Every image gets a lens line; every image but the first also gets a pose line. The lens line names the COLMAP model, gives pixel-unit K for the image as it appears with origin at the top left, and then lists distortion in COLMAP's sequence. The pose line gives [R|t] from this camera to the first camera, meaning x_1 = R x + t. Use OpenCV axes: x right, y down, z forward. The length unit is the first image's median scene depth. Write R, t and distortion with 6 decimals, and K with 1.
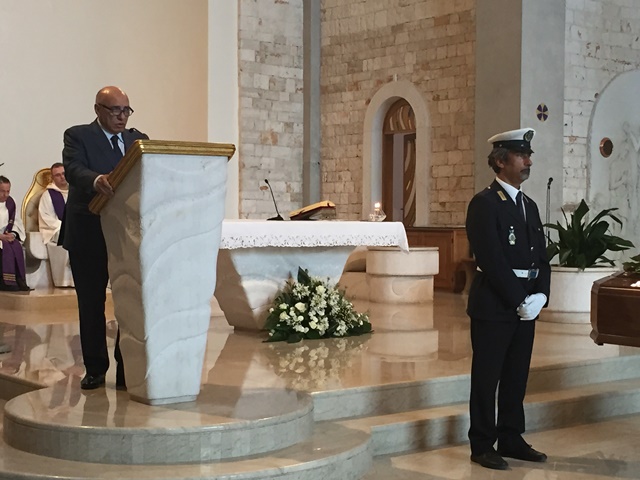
lens RADIAL K [[1142.7, 0, 321.3], [0, 1142.7, 239.8], [0, 0, 1]] dist [0.064395, 0.000000]
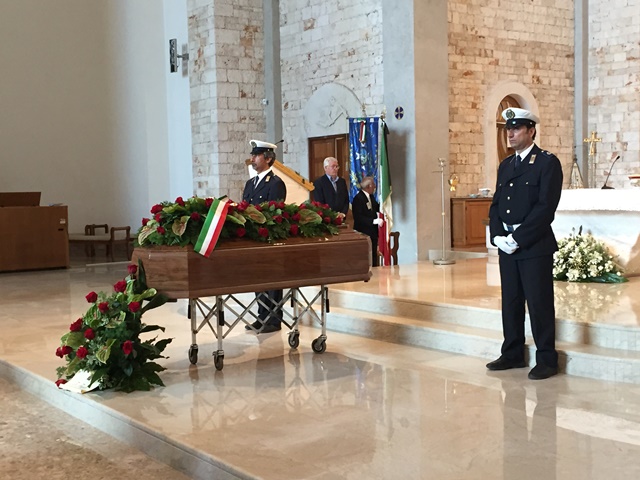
lens RADIAL K [[896.0, 0, 318.7], [0, 896.0, 237.6], [0, 0, 1]] dist [0.033924, 0.000000]
pose [[-0.054352, 0.045829, -0.997470, 0.895313], [-0.000795, 0.998944, 0.045940, -0.008071], [0.998522, 0.003290, -0.054258, 0.677462]]
